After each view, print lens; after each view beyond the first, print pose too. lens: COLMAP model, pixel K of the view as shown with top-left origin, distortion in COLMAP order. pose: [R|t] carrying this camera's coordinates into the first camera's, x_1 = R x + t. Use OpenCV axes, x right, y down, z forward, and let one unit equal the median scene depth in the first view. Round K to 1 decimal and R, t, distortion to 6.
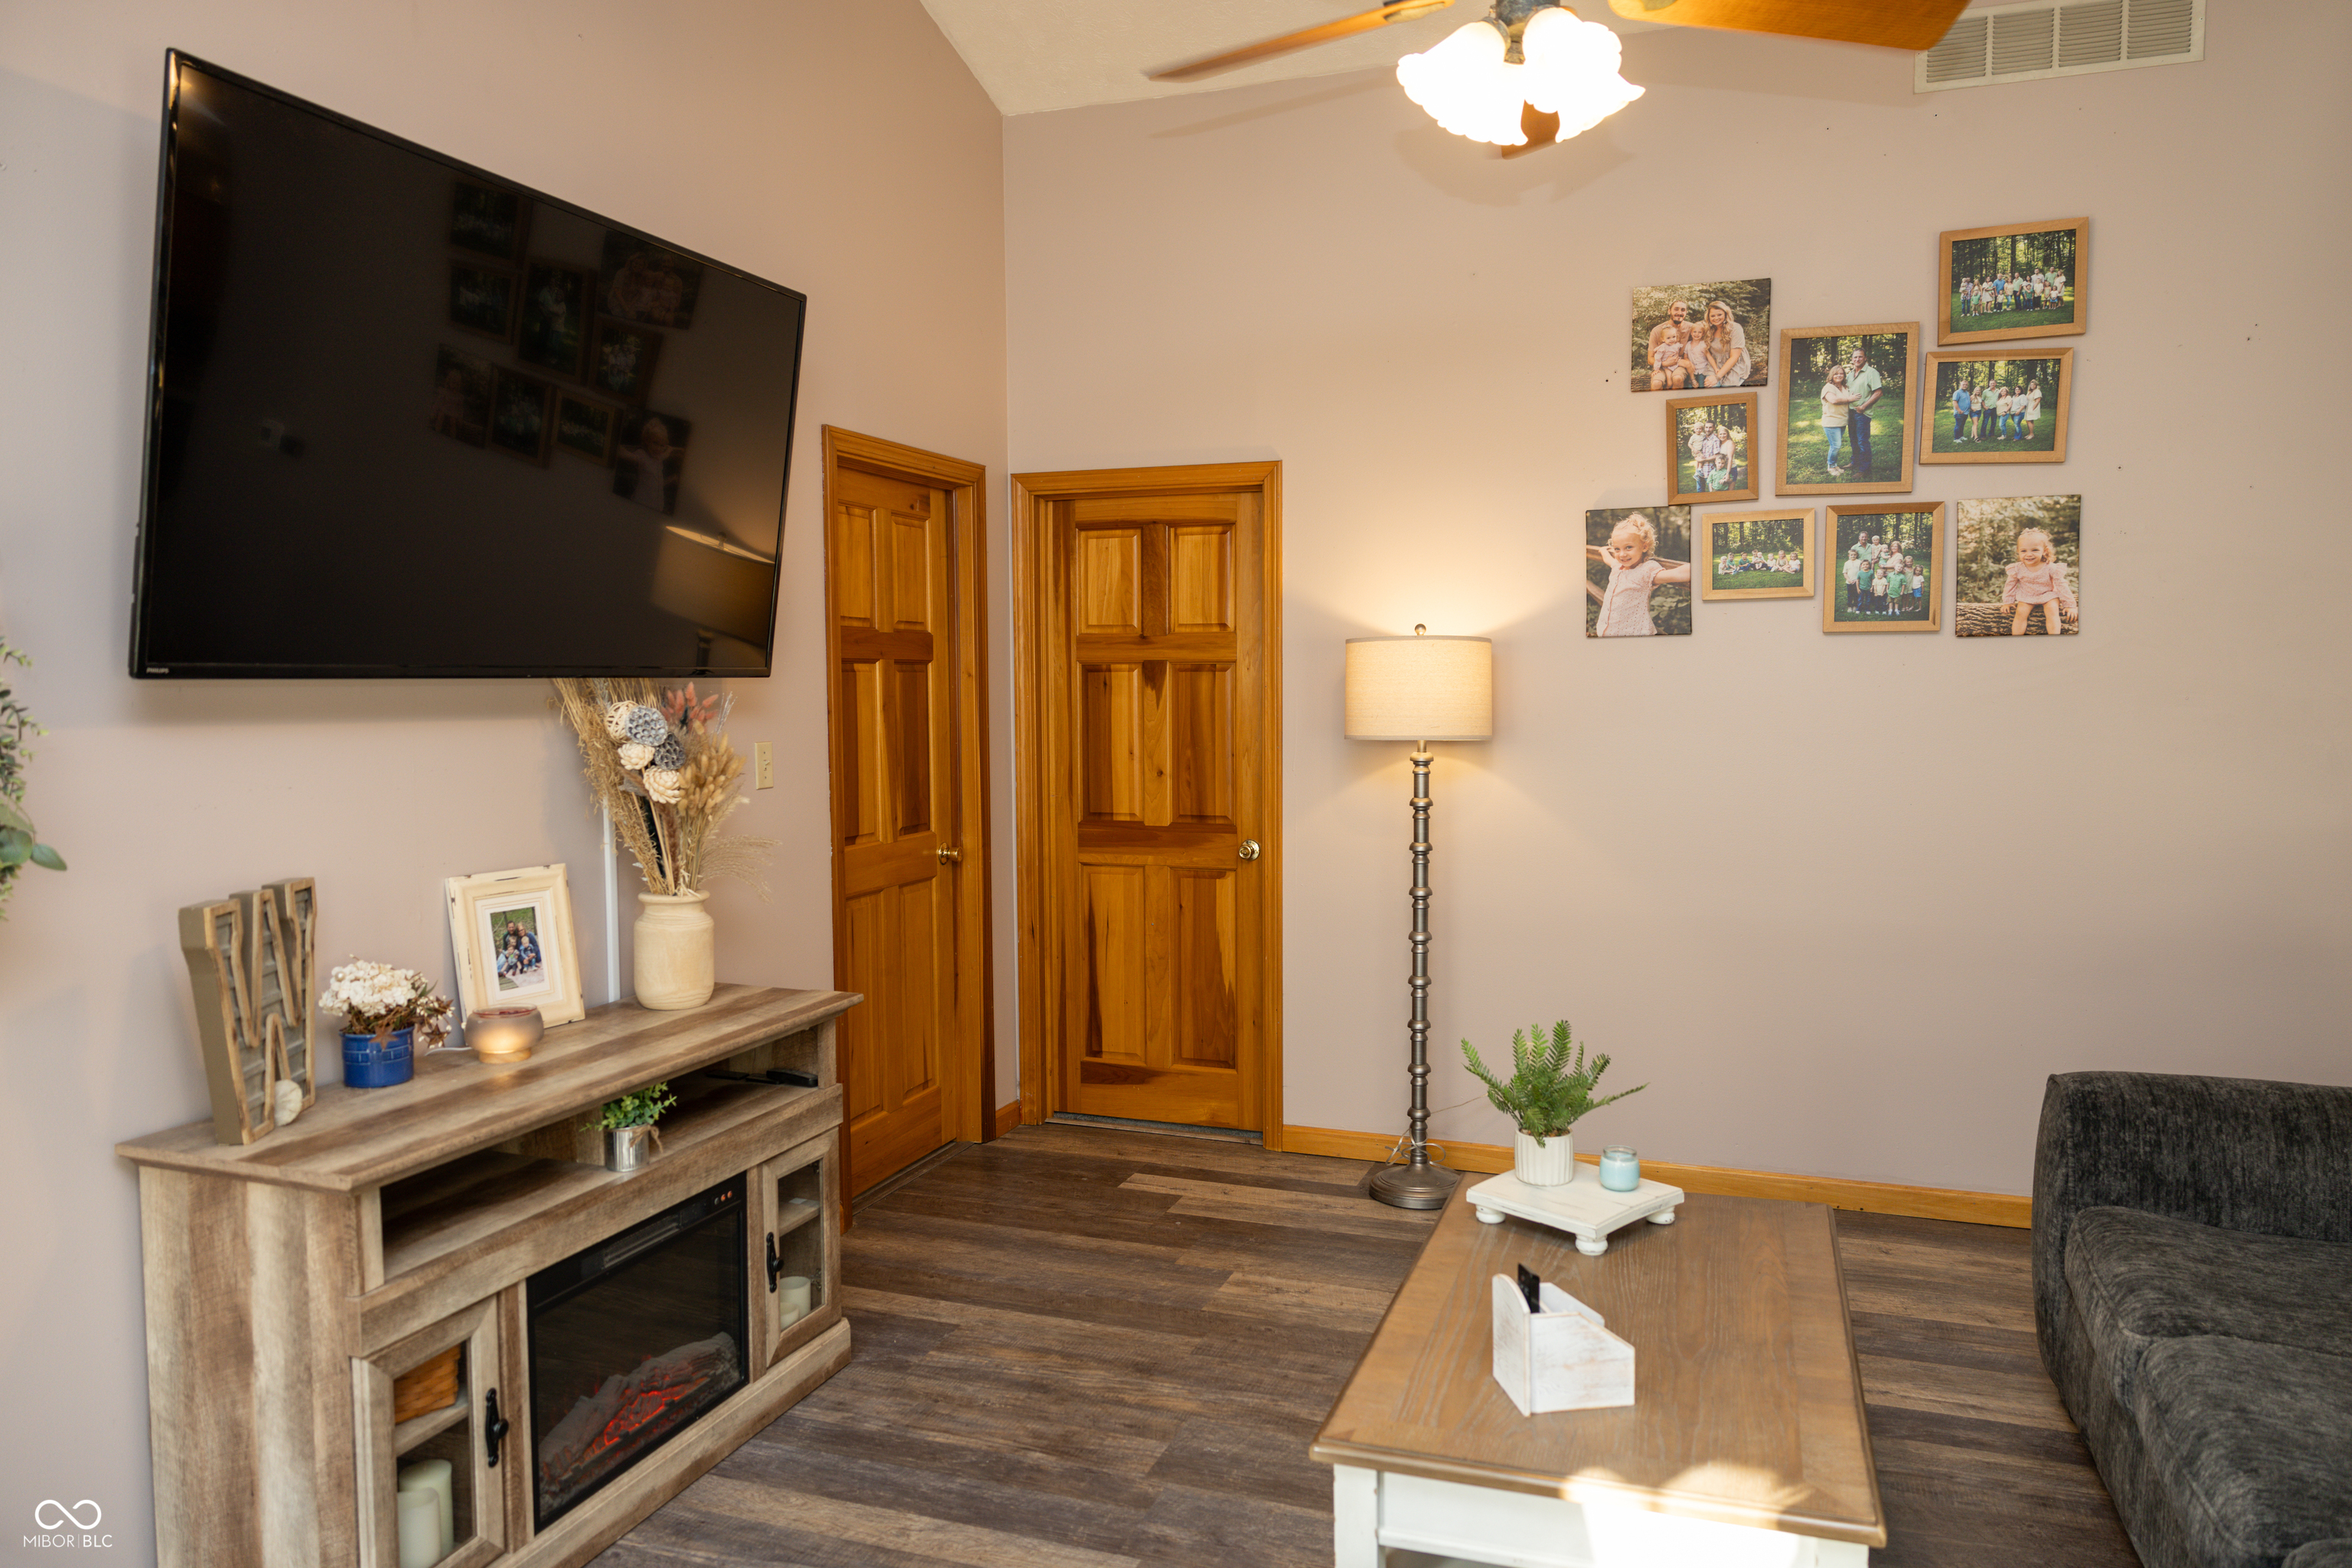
lens RADIAL K [[1577.8, 0, 1182.3], [0, 1577.8, 787.5], [0, 0, 1]] dist [-0.005161, 0.014141]
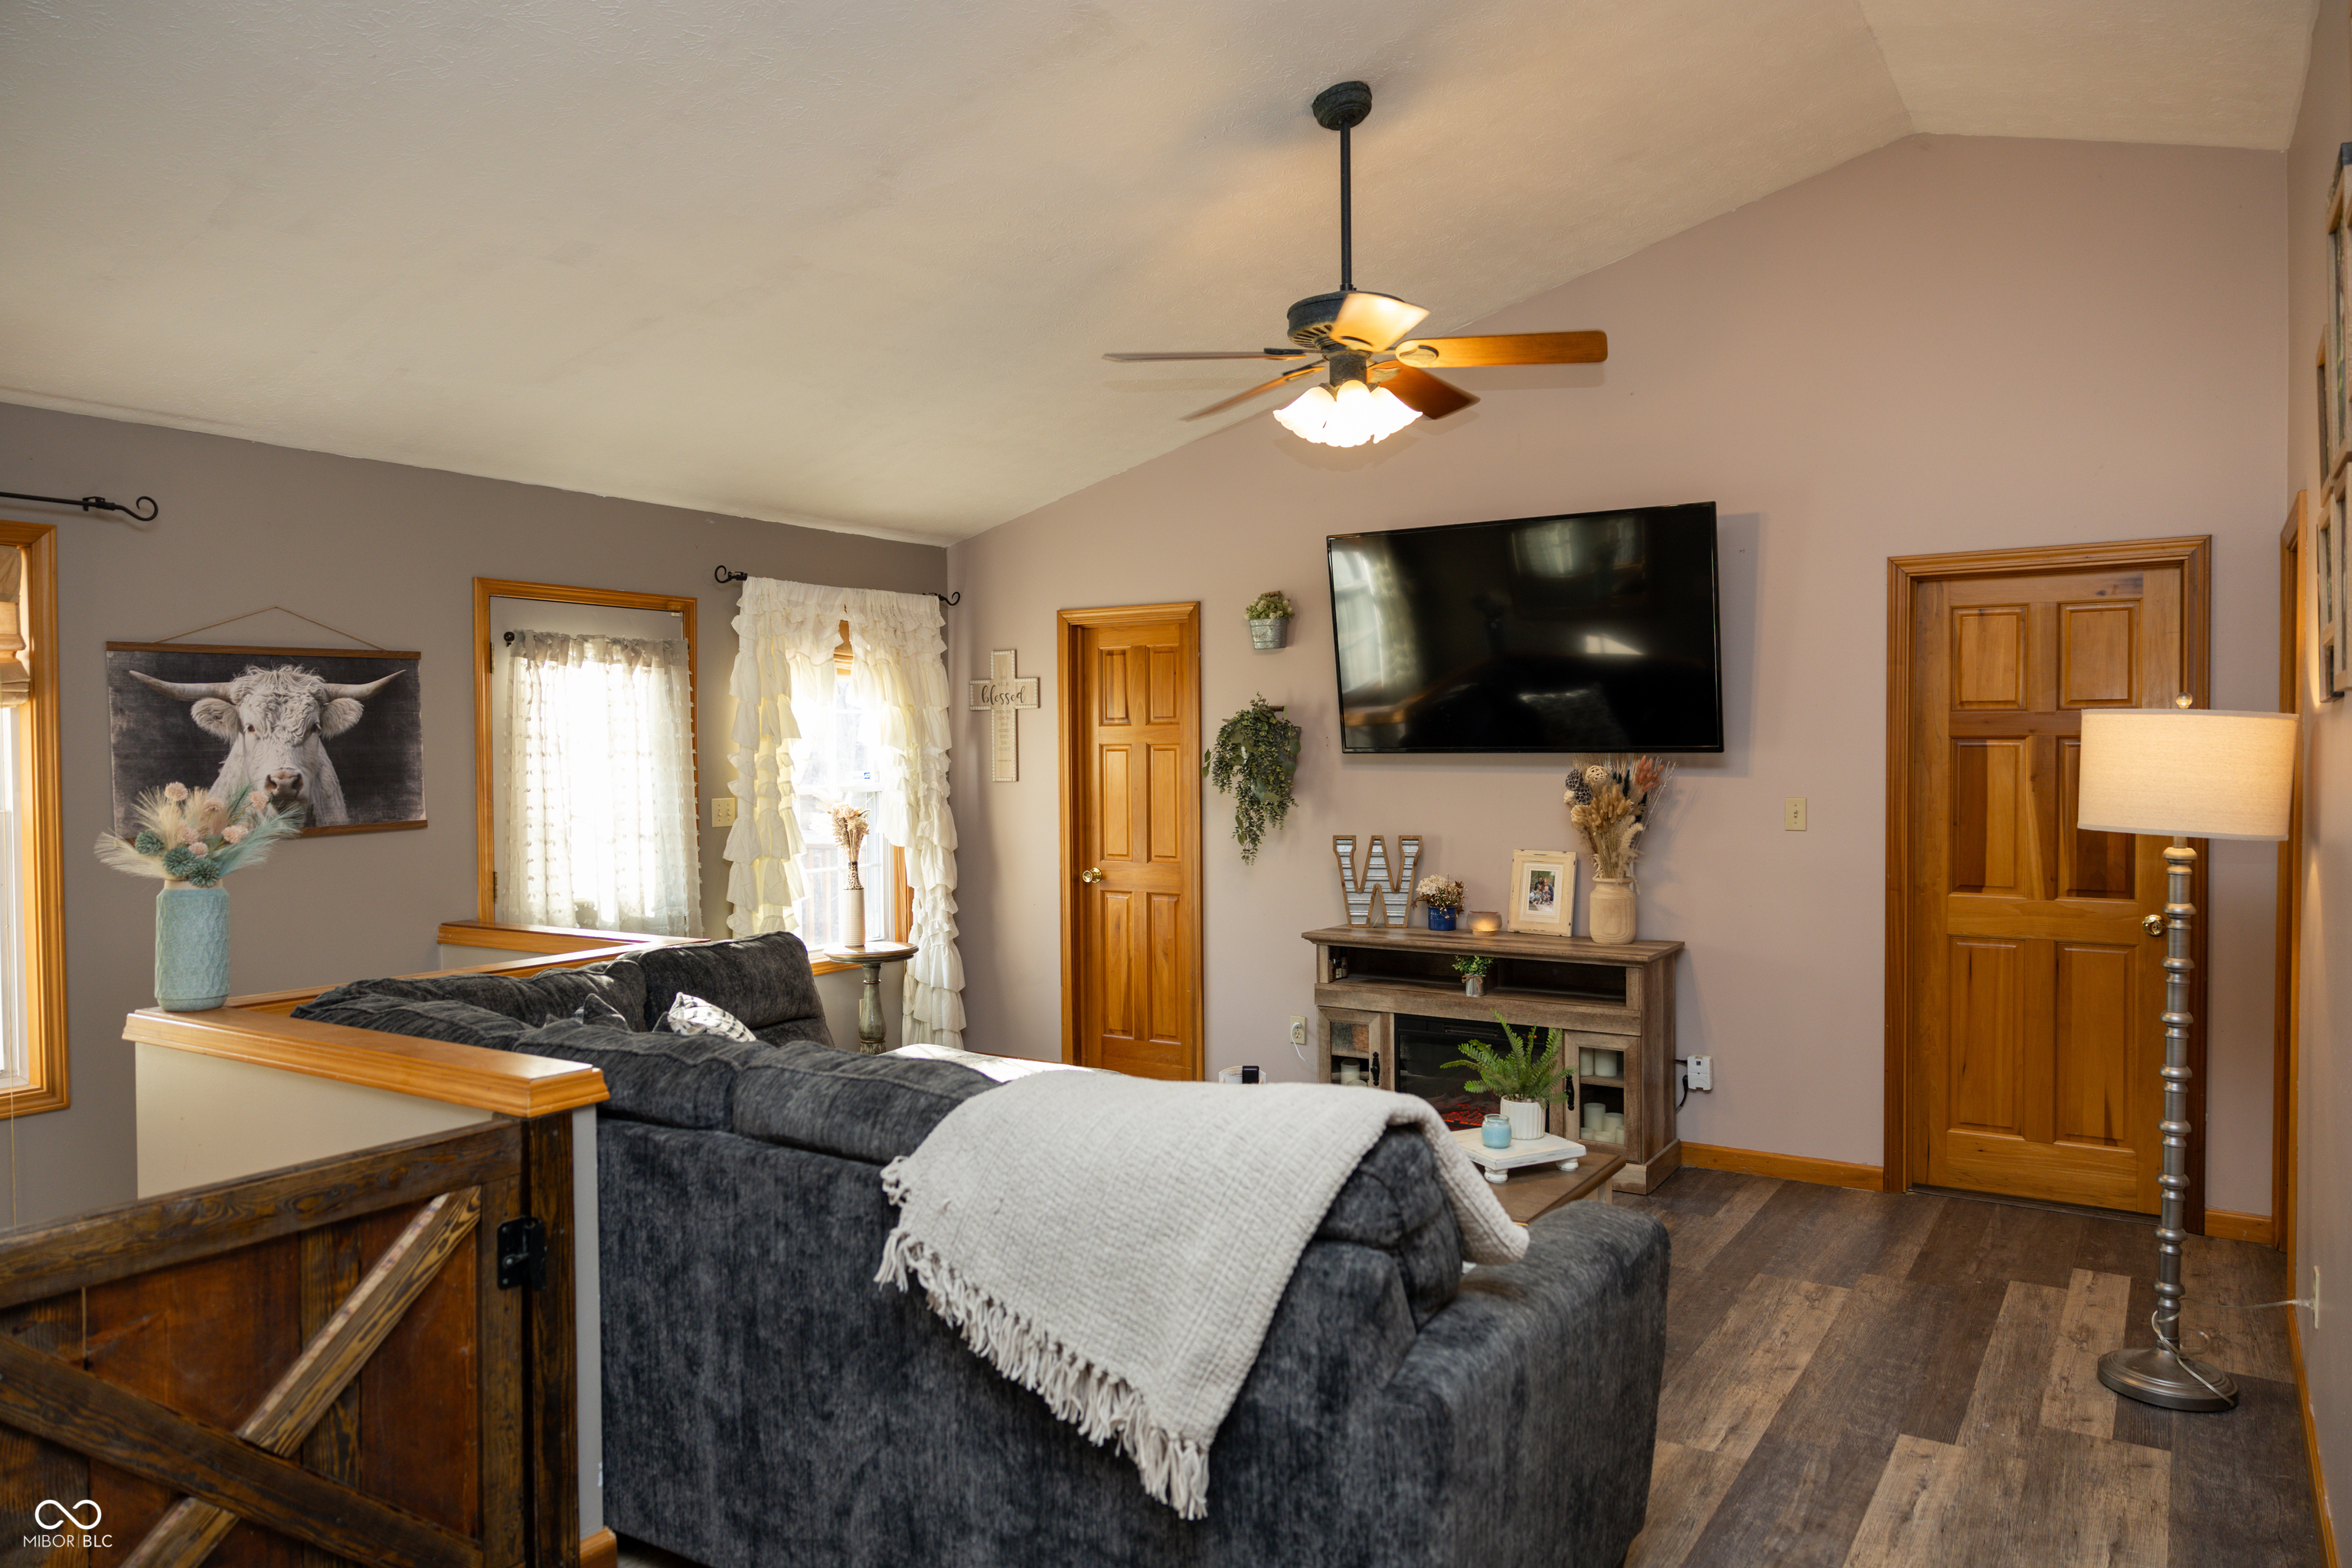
lens RADIAL K [[1577.8, 0, 1182.3], [0, 1577.8, 787.5], [0, 0, 1]] dist [-0.005161, 0.014141]
pose [[-0.225949, 0.031276, -0.973637, 1.086426], [-0.061341, 0.997044, 0.046263, -0.061111], [0.972206, 0.070177, -0.223363, 0.685873]]
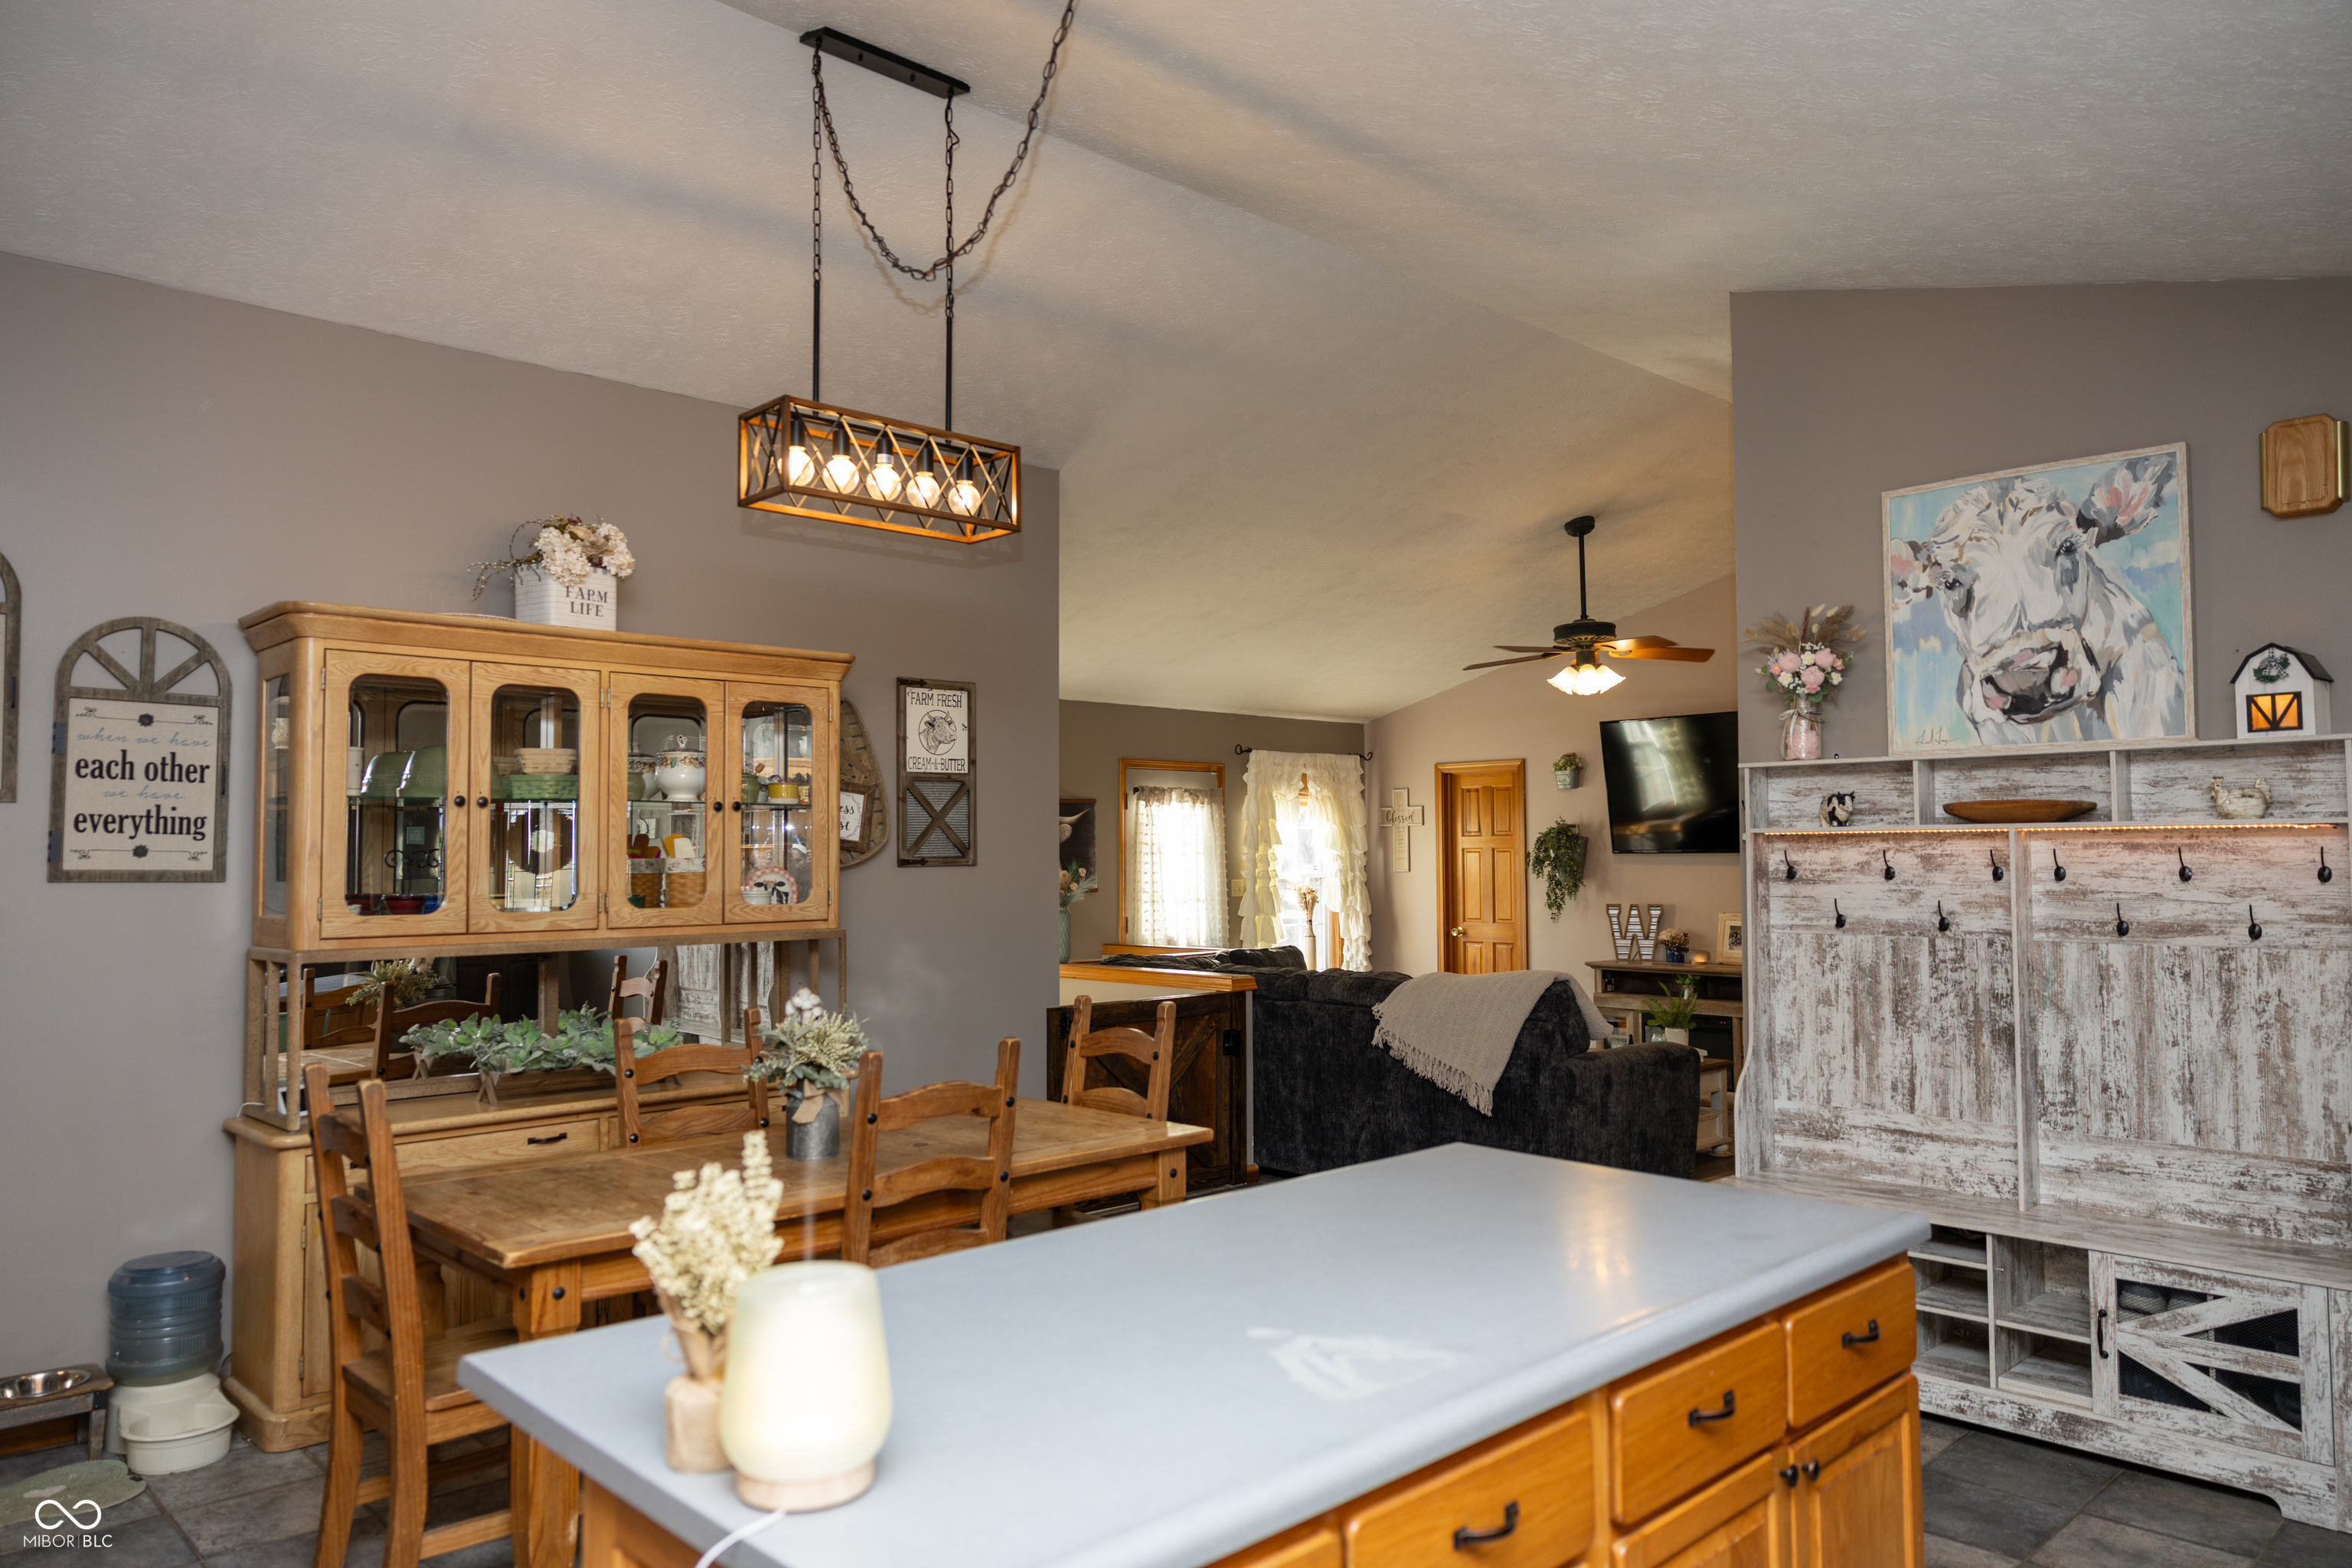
lens RADIAL K [[1577.8, 0, 1182.3], [0, 1577.8, 787.5], [0, 0, 1]] dist [-0.005161, 0.014141]
pose [[-0.446694, -0.030889, -0.894153, 2.019497], [-0.055440, 0.998439, -0.006795, -0.080864], [0.892967, 0.046537, -0.447709, 0.973883]]
